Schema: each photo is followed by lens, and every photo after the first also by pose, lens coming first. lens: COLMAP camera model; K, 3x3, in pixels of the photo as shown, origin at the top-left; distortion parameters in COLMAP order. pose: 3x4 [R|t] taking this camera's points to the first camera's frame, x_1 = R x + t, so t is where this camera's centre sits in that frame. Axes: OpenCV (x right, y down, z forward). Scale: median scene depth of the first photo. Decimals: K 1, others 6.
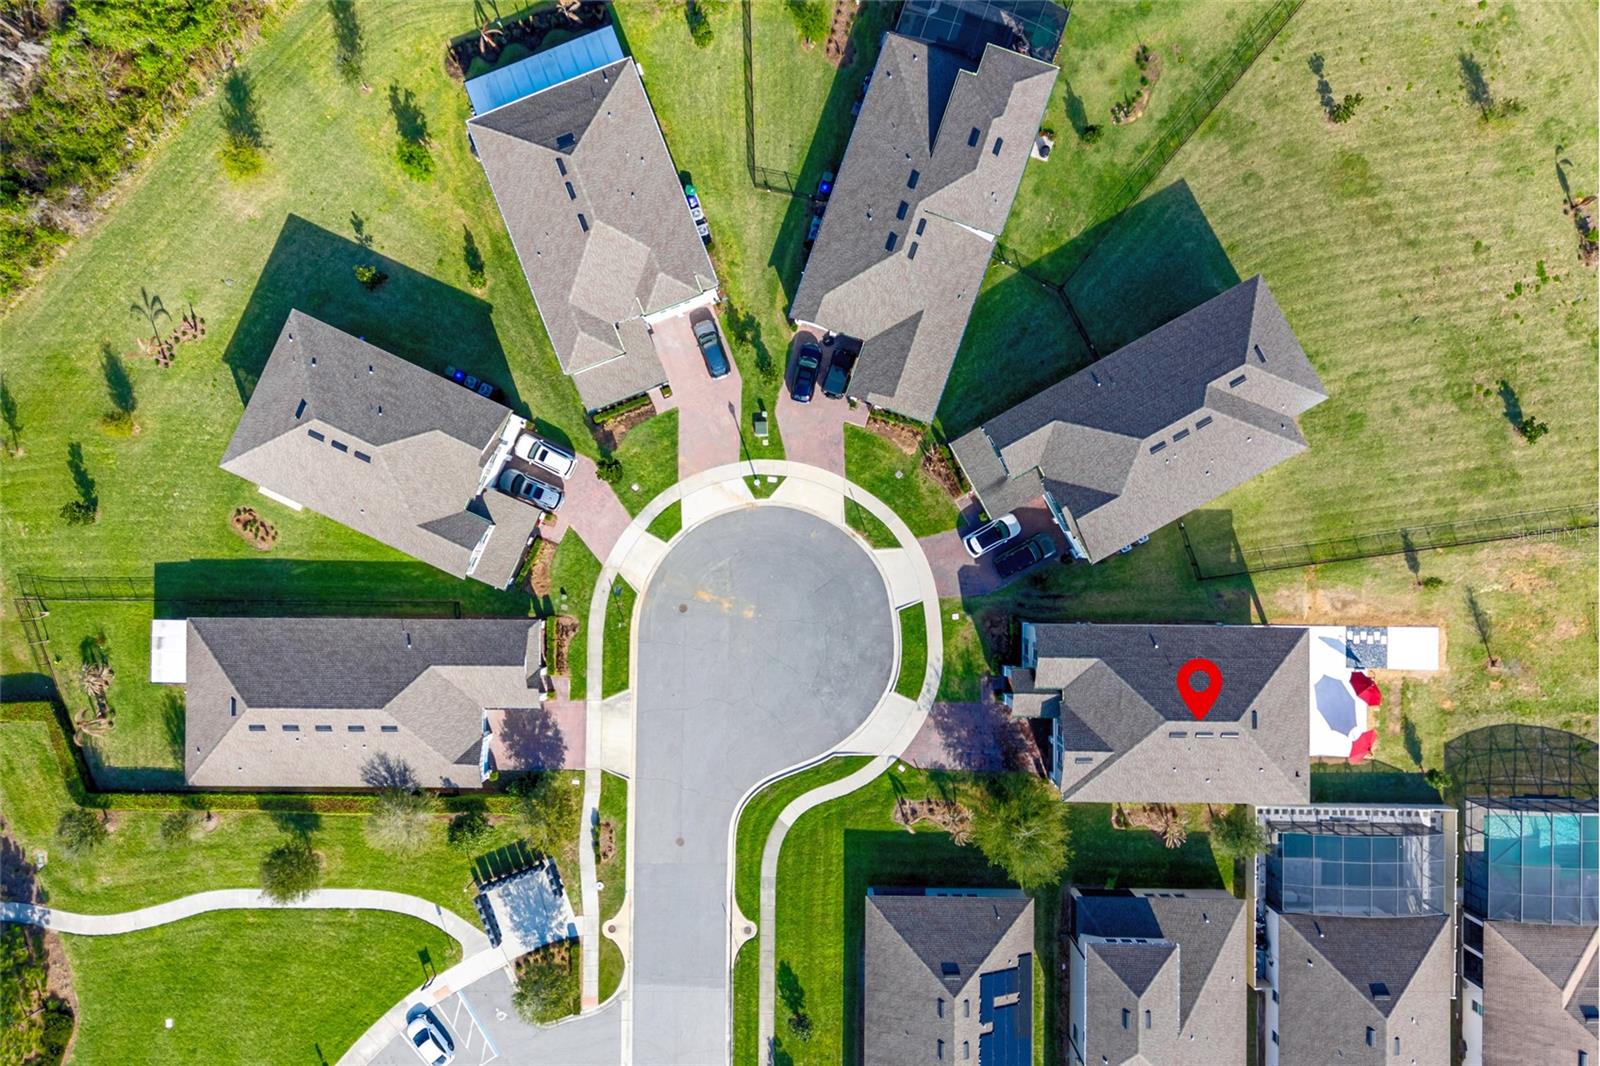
lens RADIAL K [[1044.8, 0, 800.0], [0, 1044.8, 533.0], [0, 0, 1]] dist [-0.002690, -0.006231]
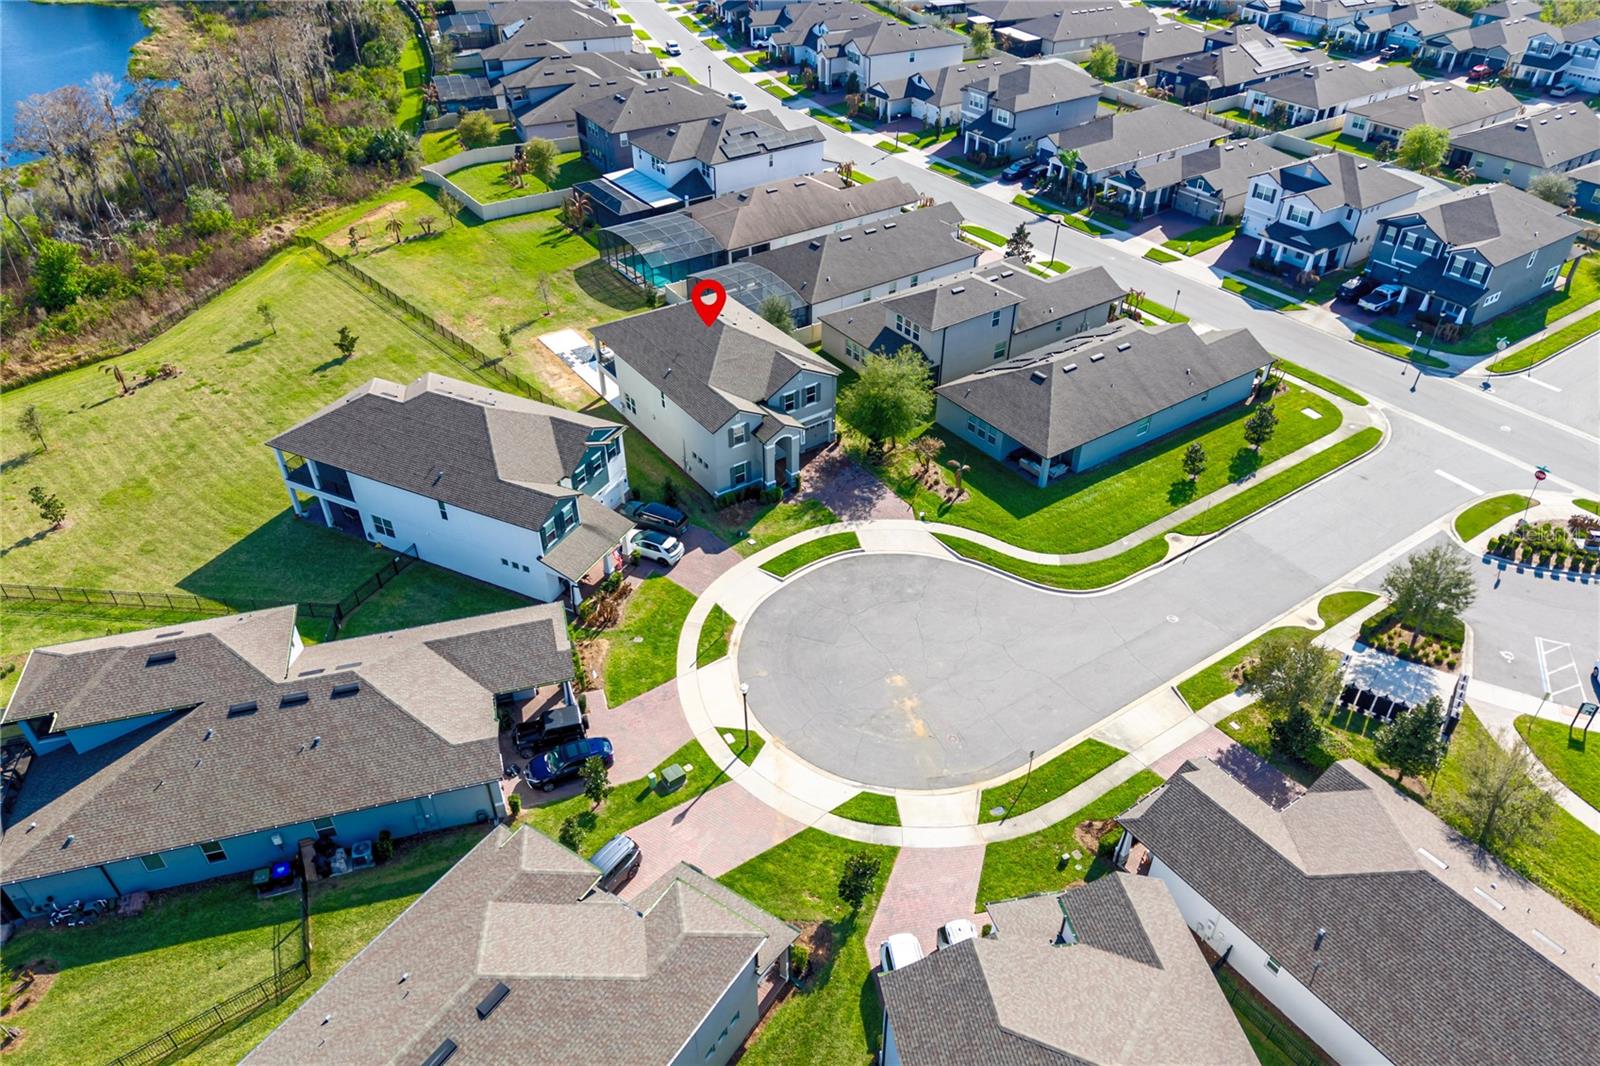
lens RADIAL K [[1044.8, 0, 800.0], [0, 1044.8, 533.0], [0, 0, 1]] dist [-0.002690, -0.006231]
pose [[-0.574940, -0.478022, 0.664032, -0.456864], [0.818117, -0.347096, 0.458486, -0.288205], [0.011316, 0.806858, 0.590638, 0.472263]]
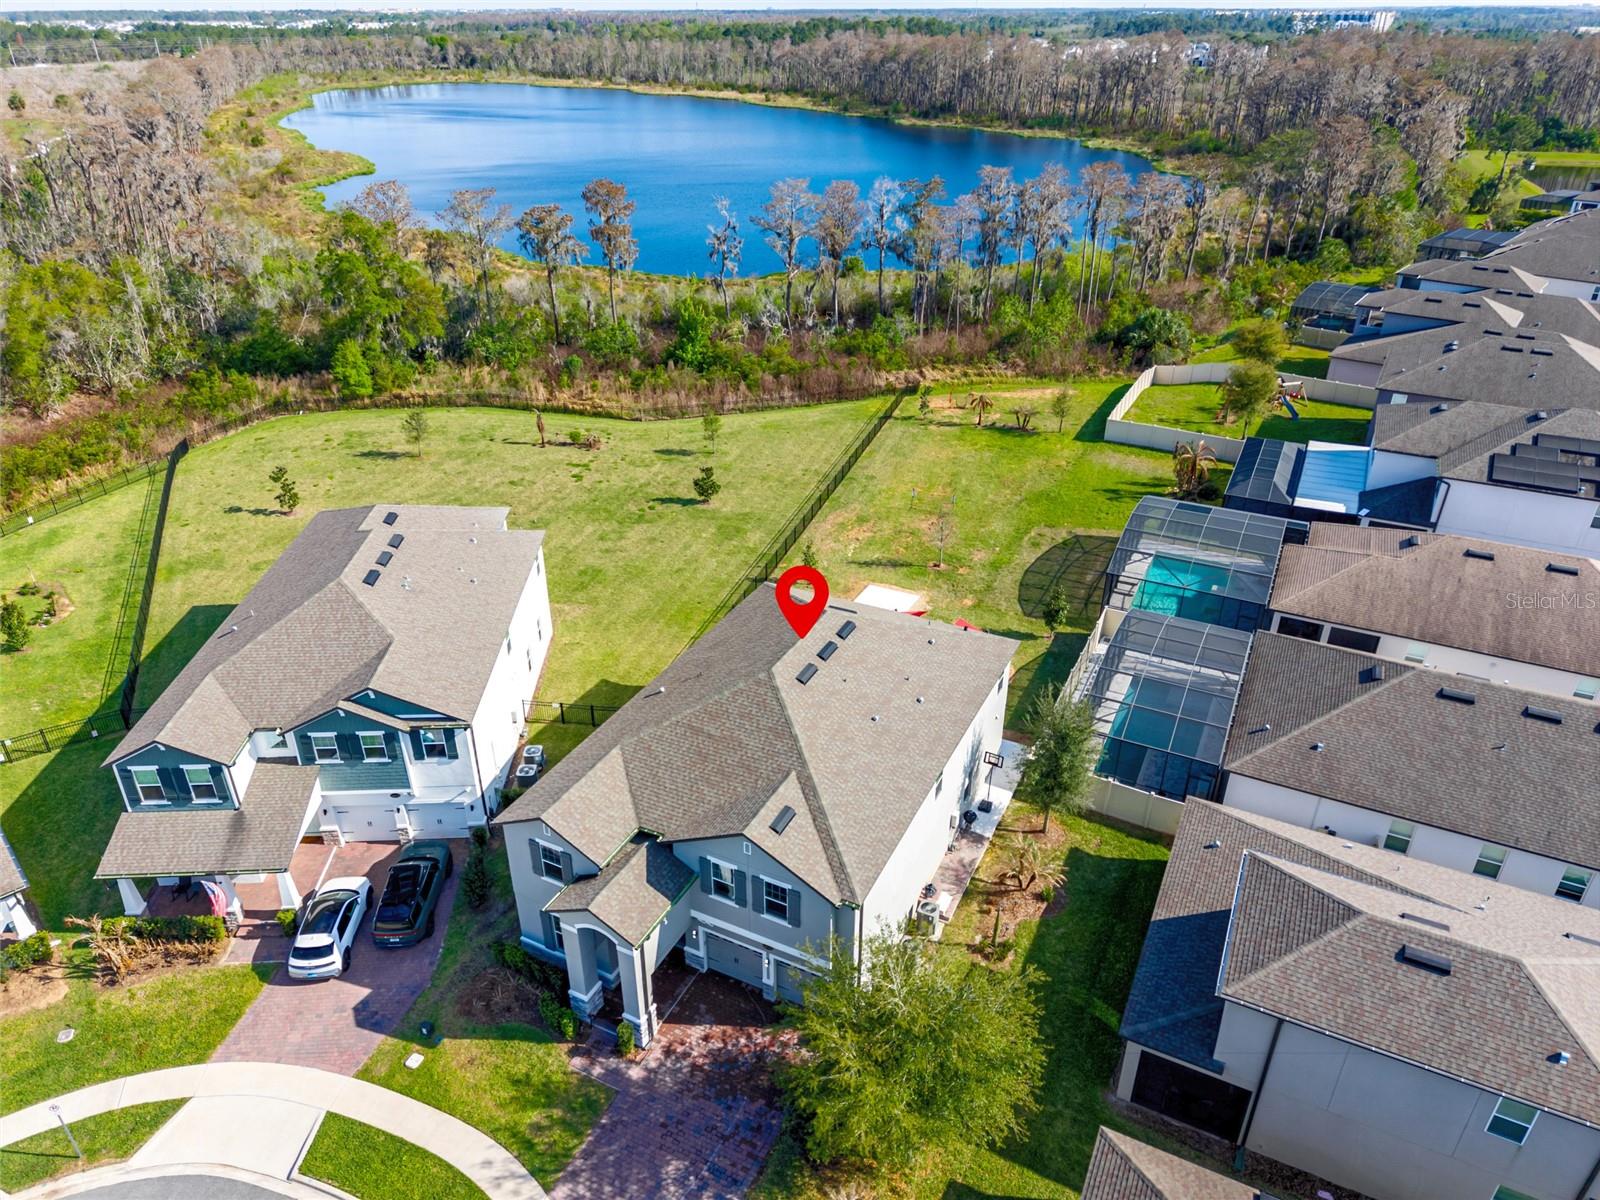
lens RADIAL K [[1062.6, 0, 800.0], [0, 1062.6, 600.0], [0, 0, 1]] dist [0.004534, 0.001352]
pose [[0.437608, -0.416362, 0.796958, -0.048008], [0.899136, 0.209852, -0.384079, 0.345464], [-0.007328, 0.884649, 0.466199, 0.633544]]
